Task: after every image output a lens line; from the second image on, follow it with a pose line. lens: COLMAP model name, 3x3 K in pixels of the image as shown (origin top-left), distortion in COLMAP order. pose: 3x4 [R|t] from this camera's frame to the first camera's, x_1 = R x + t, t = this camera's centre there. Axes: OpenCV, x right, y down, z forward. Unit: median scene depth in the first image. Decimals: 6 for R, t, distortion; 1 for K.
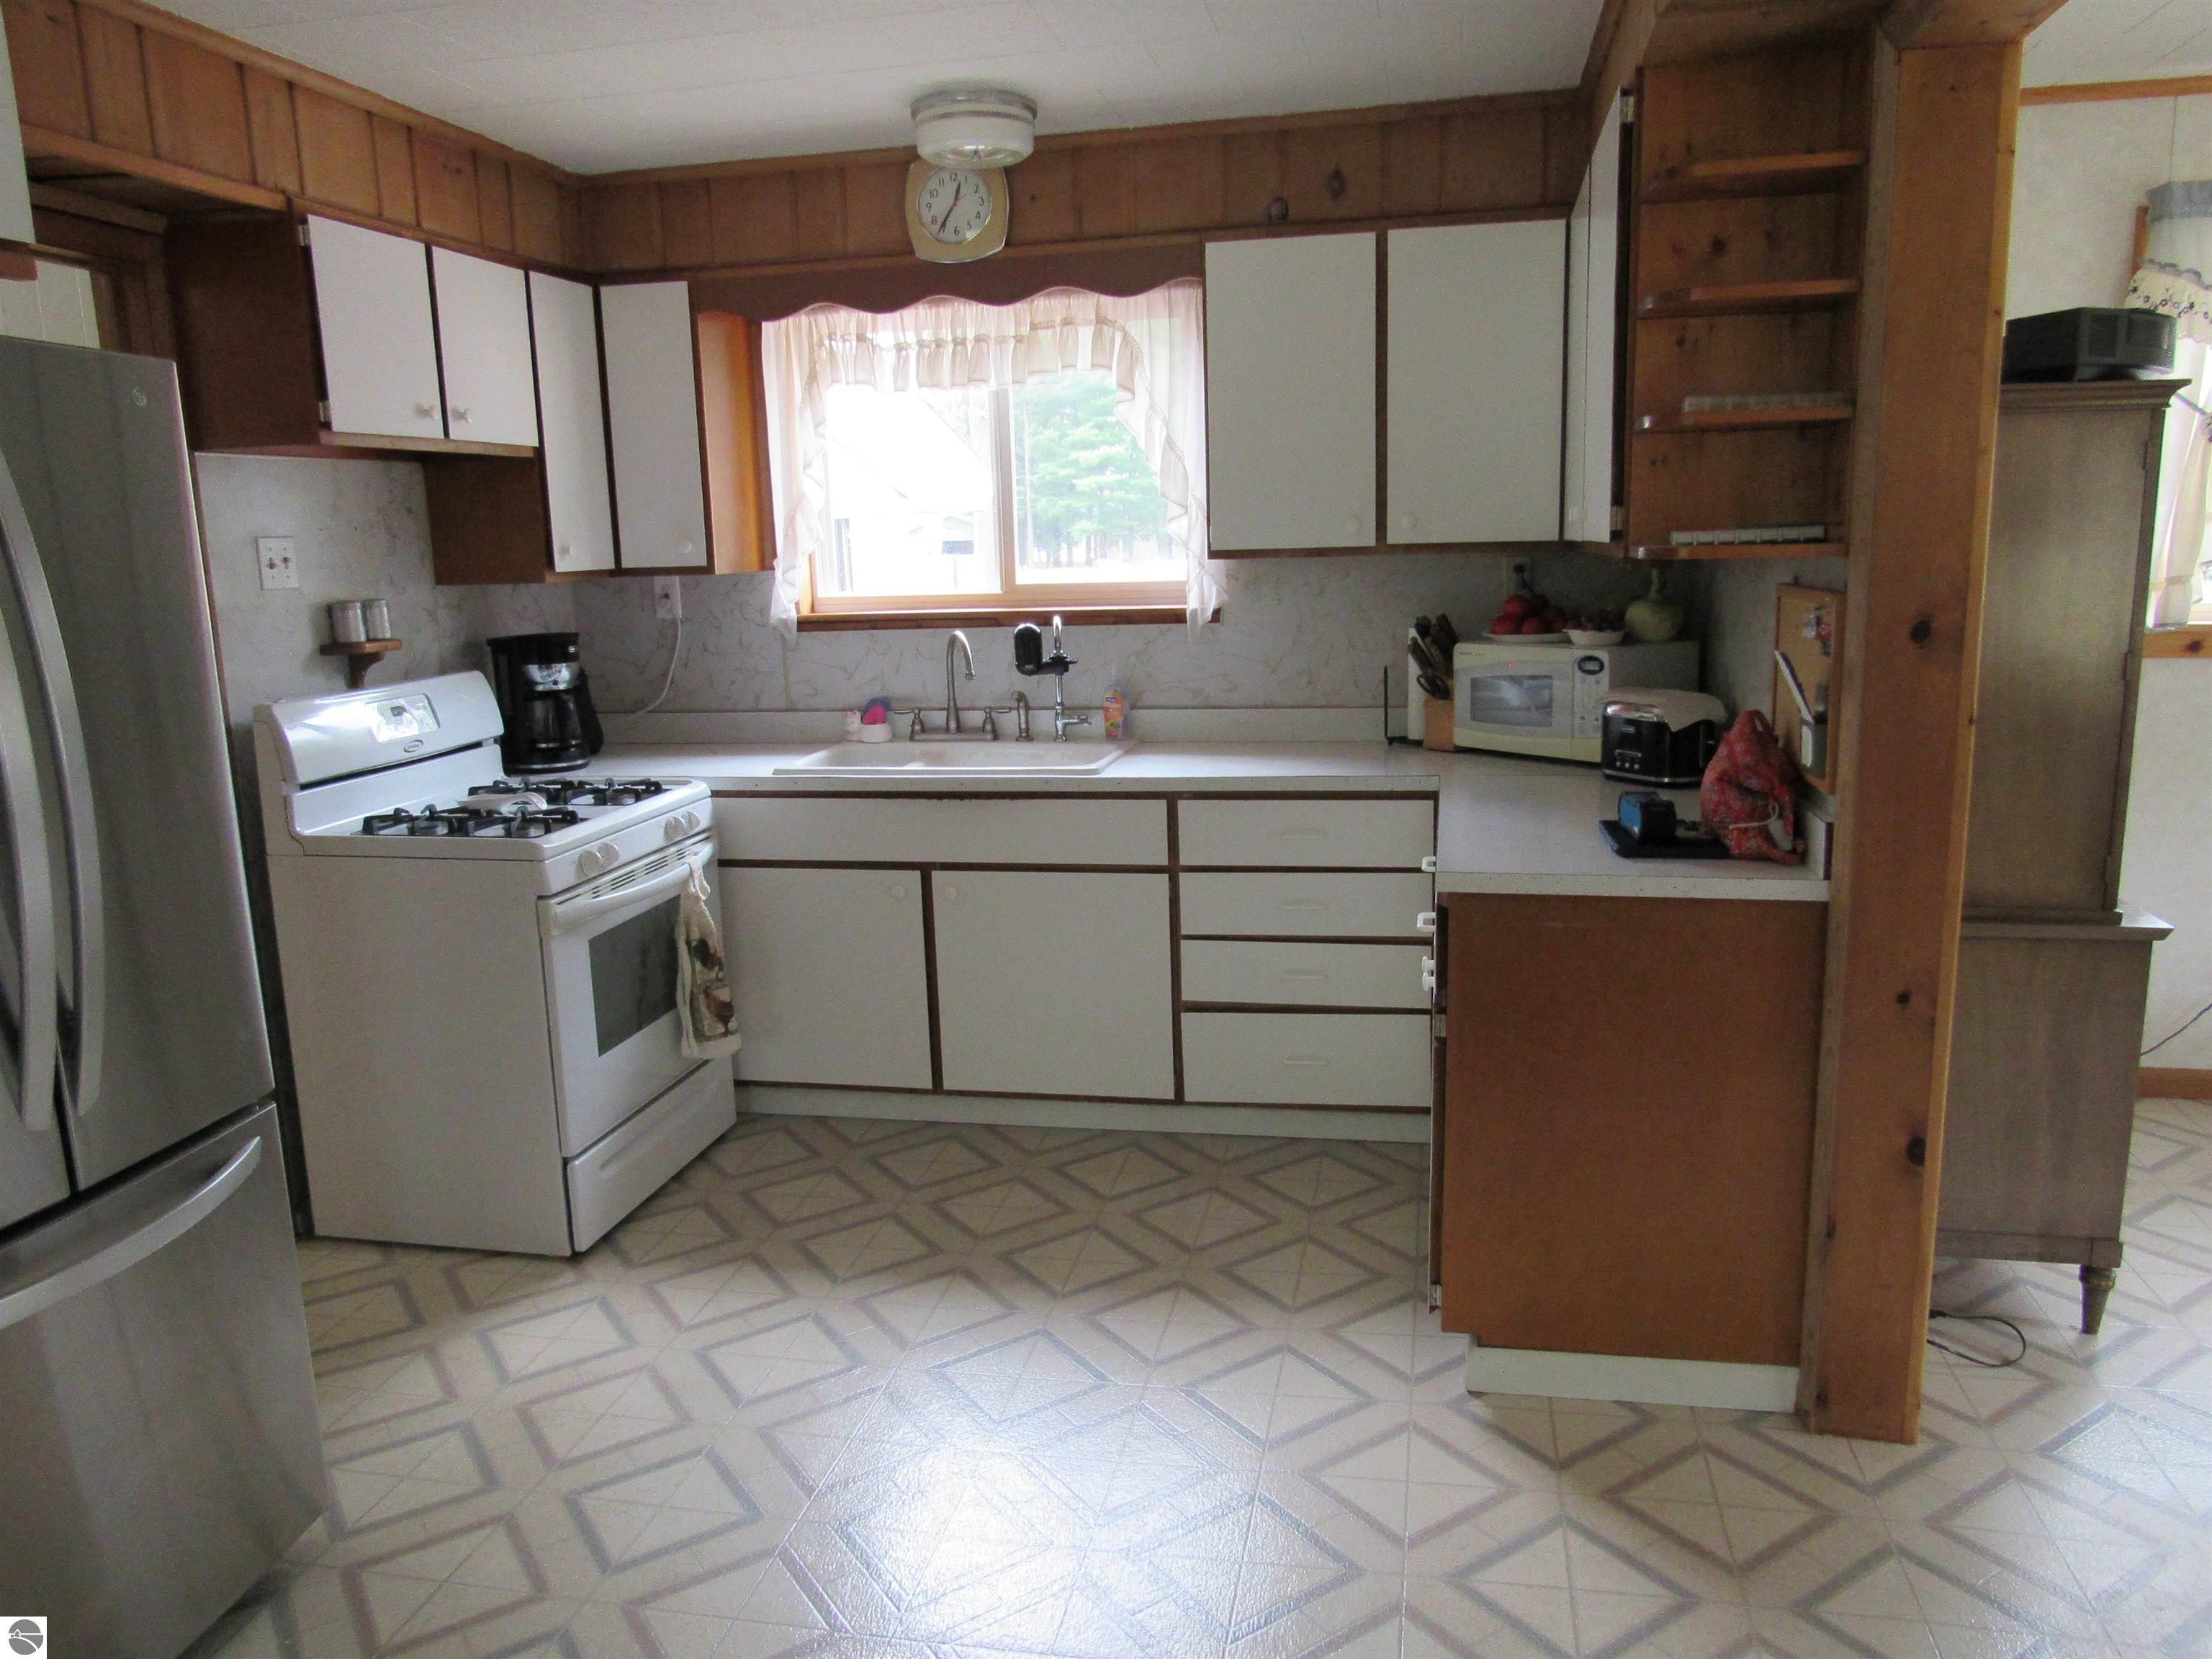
lens RADIAL K [[1574.6, 0, 1104.3], [0, 1574.6, 836.2], [0, 0, 1]] dist [-0.029514, 0.009344]
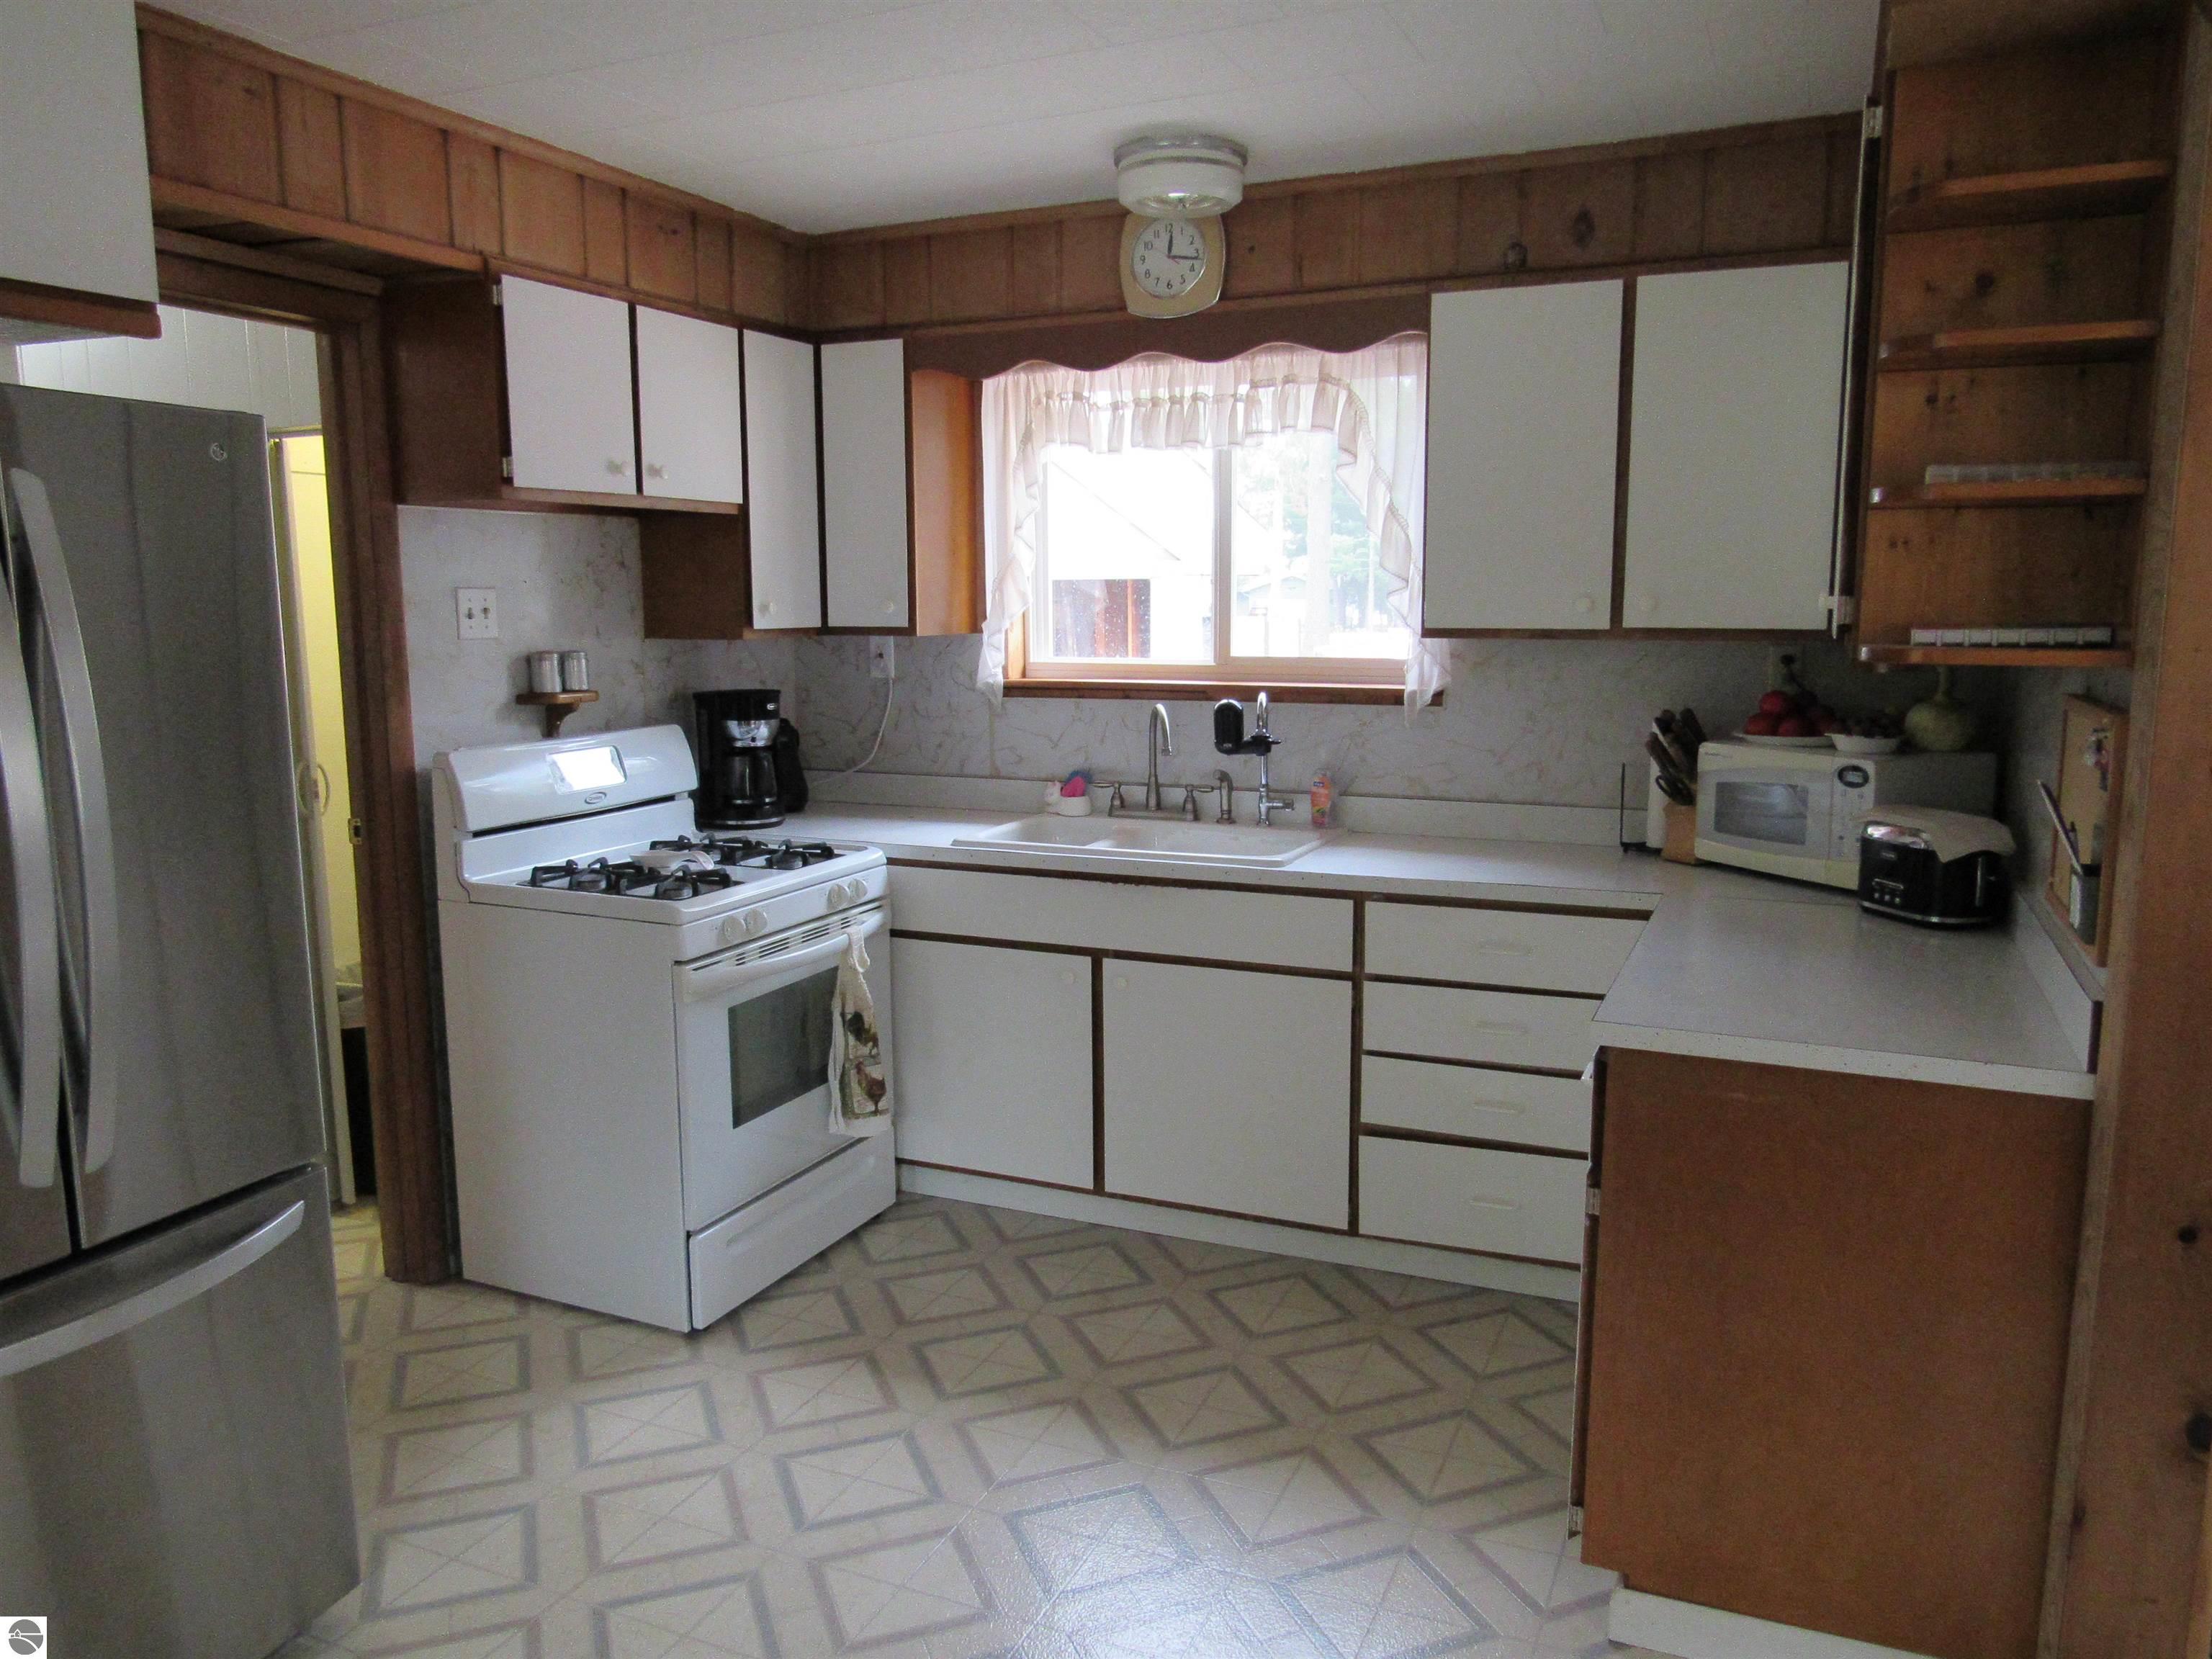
lens RADIAL K [[1574.6, 0, 1112.5], [0, 1574.6, 834.8], [0, 0, 1]] dist [-0.029514, 0.009344]
pose [[0.976884, 0.056439, -0.206186, 0.091829], [-0.064059, 0.997481, -0.030466, -0.024913], [0.203947, 0.042970, 0.978038, 0.085189]]
